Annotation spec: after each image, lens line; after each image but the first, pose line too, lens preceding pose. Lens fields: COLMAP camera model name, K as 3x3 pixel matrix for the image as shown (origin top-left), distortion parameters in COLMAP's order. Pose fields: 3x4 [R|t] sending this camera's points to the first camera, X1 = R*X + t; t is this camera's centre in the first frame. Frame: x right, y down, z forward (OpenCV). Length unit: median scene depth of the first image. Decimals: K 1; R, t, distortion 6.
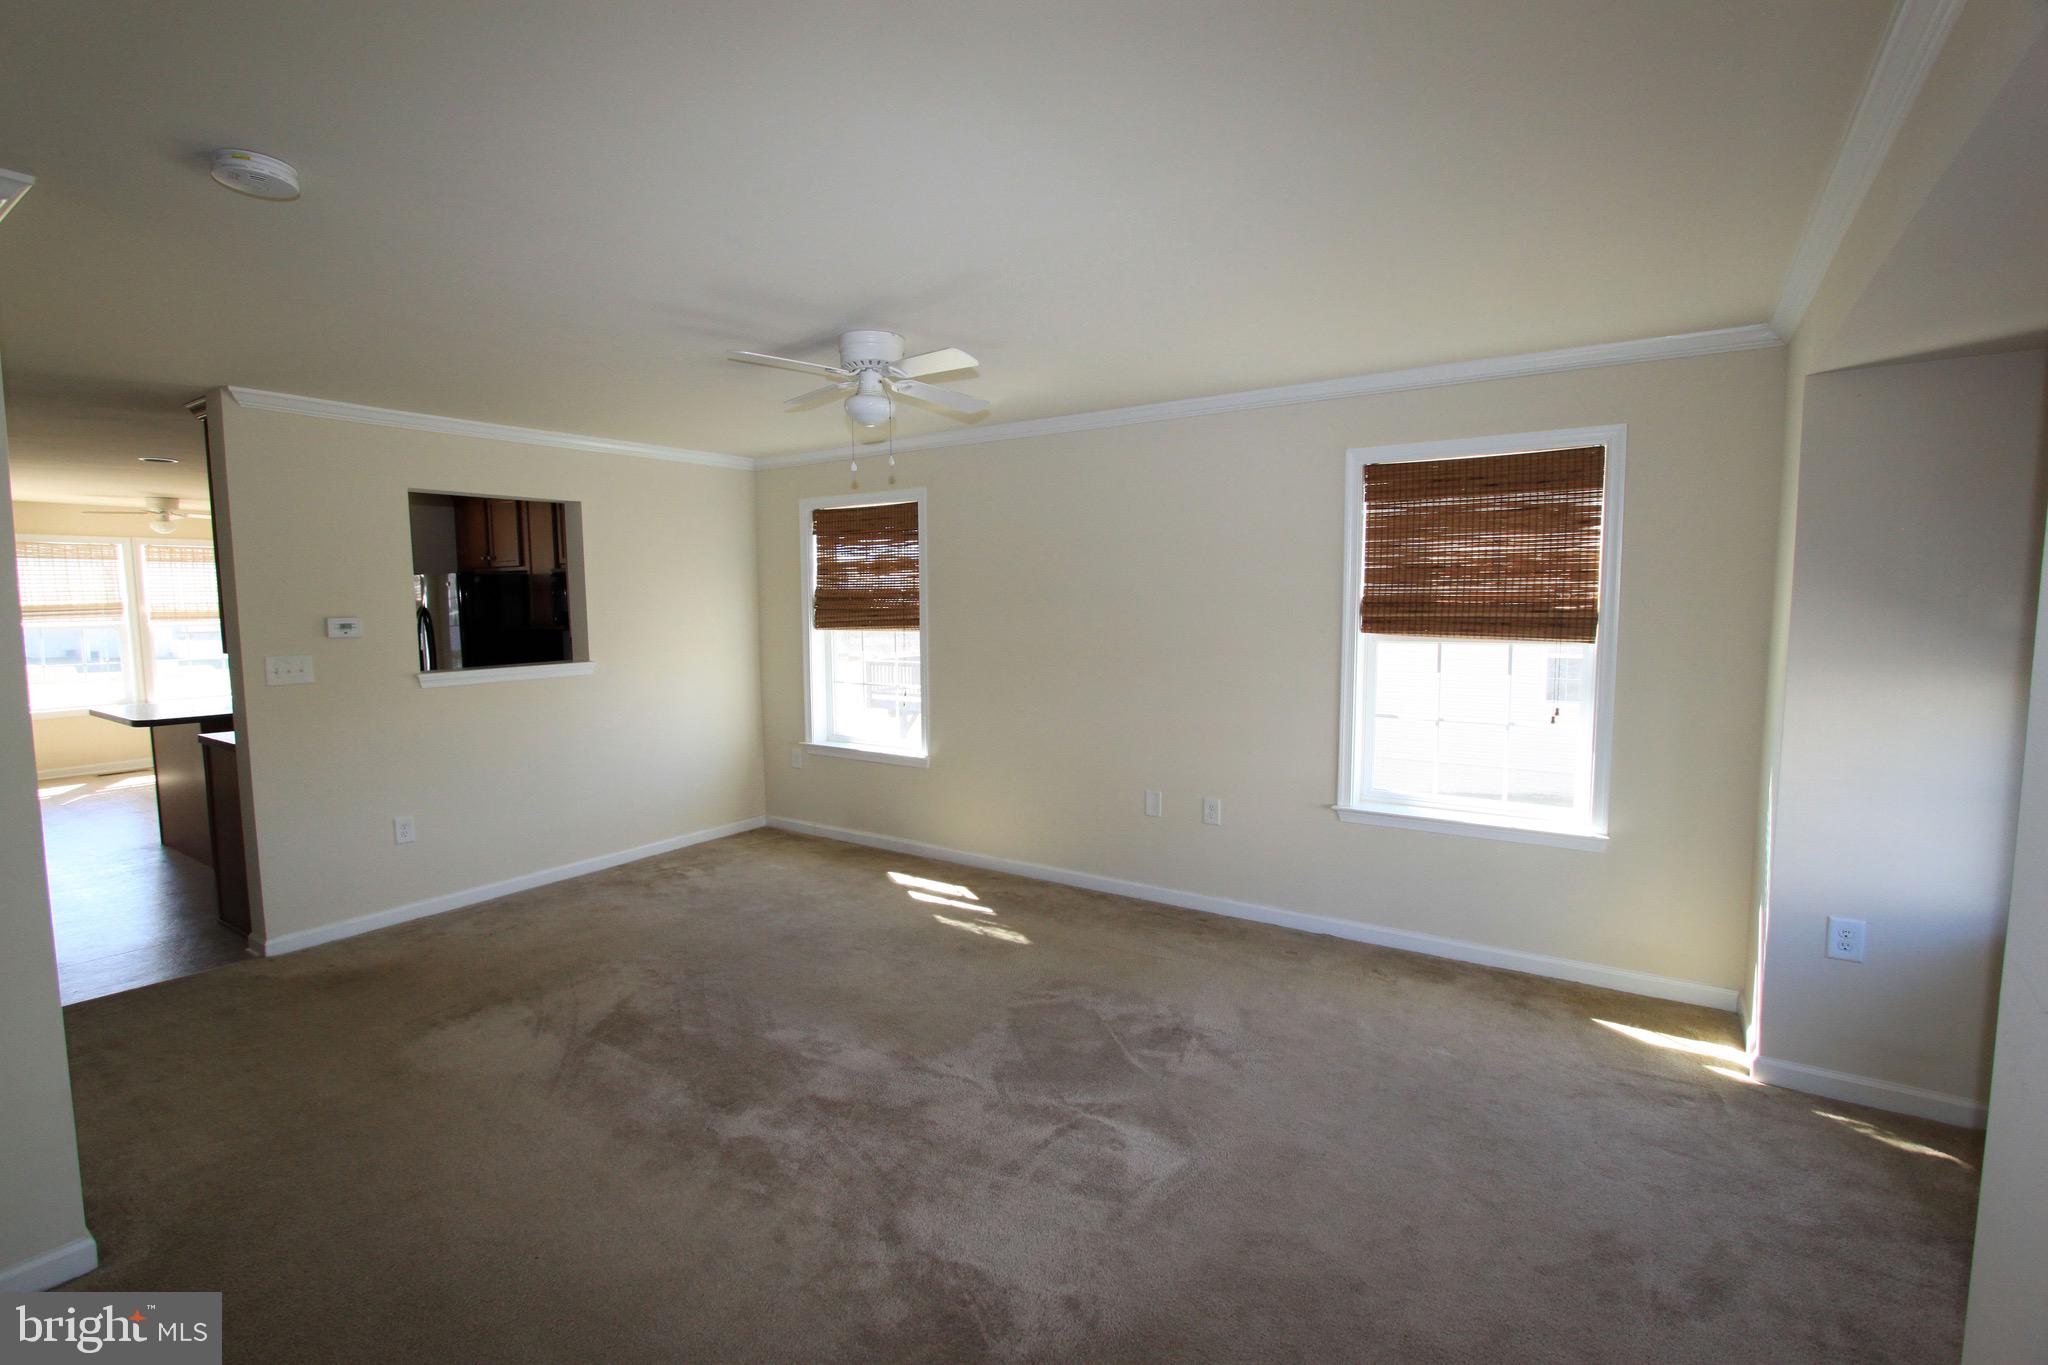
lens RADIAL K [[939.9, 0, 1011.5], [0, 939.9, 695.7], [0, 0, 1]] dist [-0.011275, 0.000753]
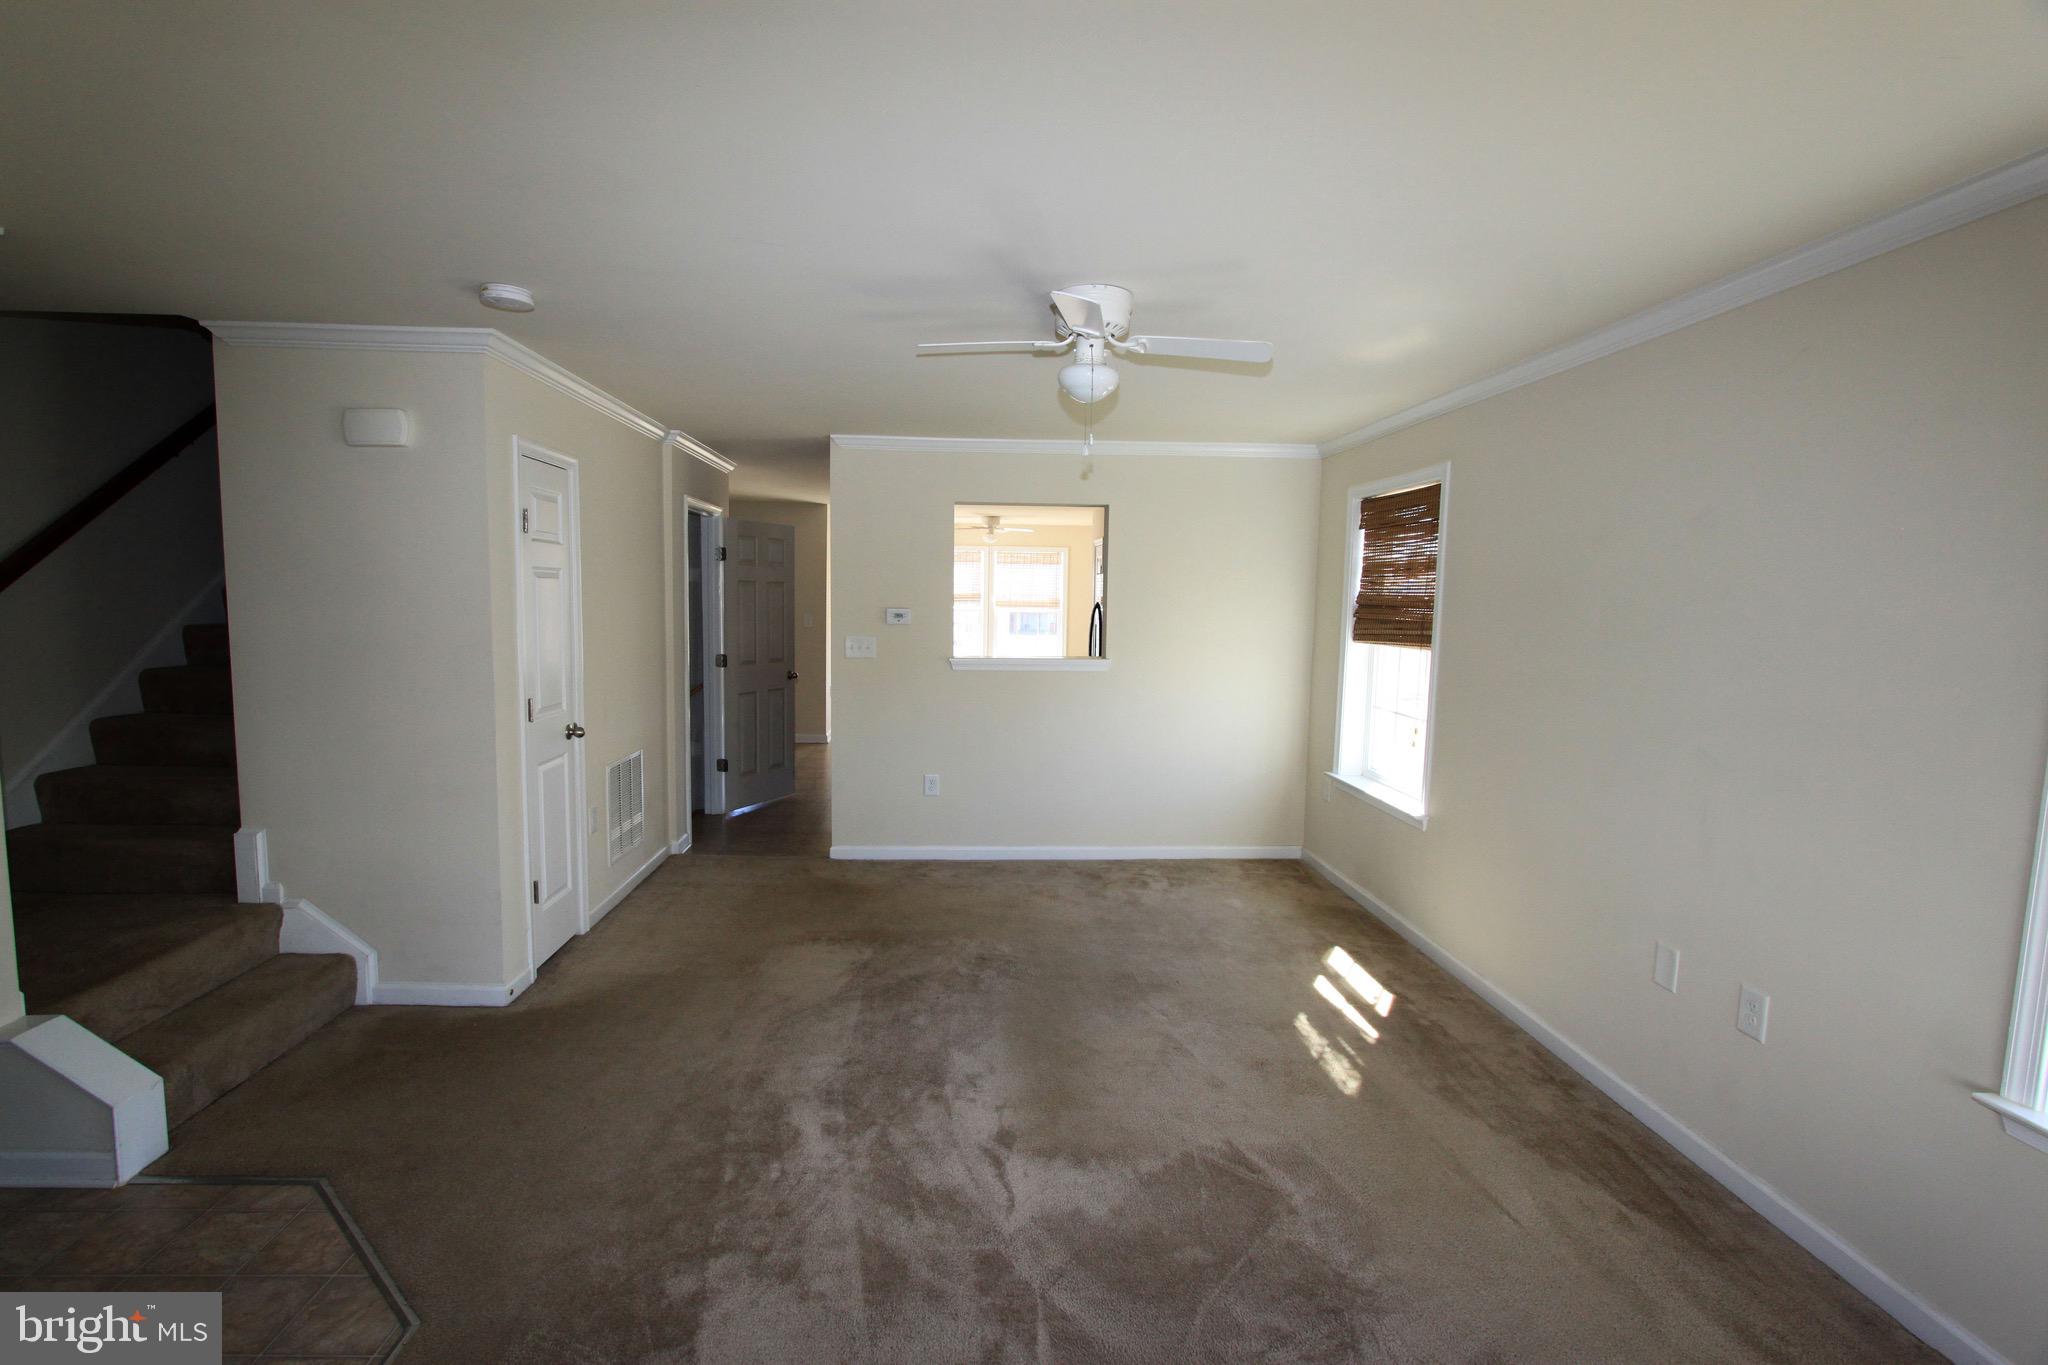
lens RADIAL K [[946.1, 0, 977.5], [0, 946.1, 692.7], [0, 0, 1]] dist [-0.004623, 0.000455]
pose [[0.607117, 0.101738, -0.788073, 0.298422], [-0.104996, 0.993345, 0.047351, -0.034630], [0.787645, 0.053997, 0.613758, 0.249813]]
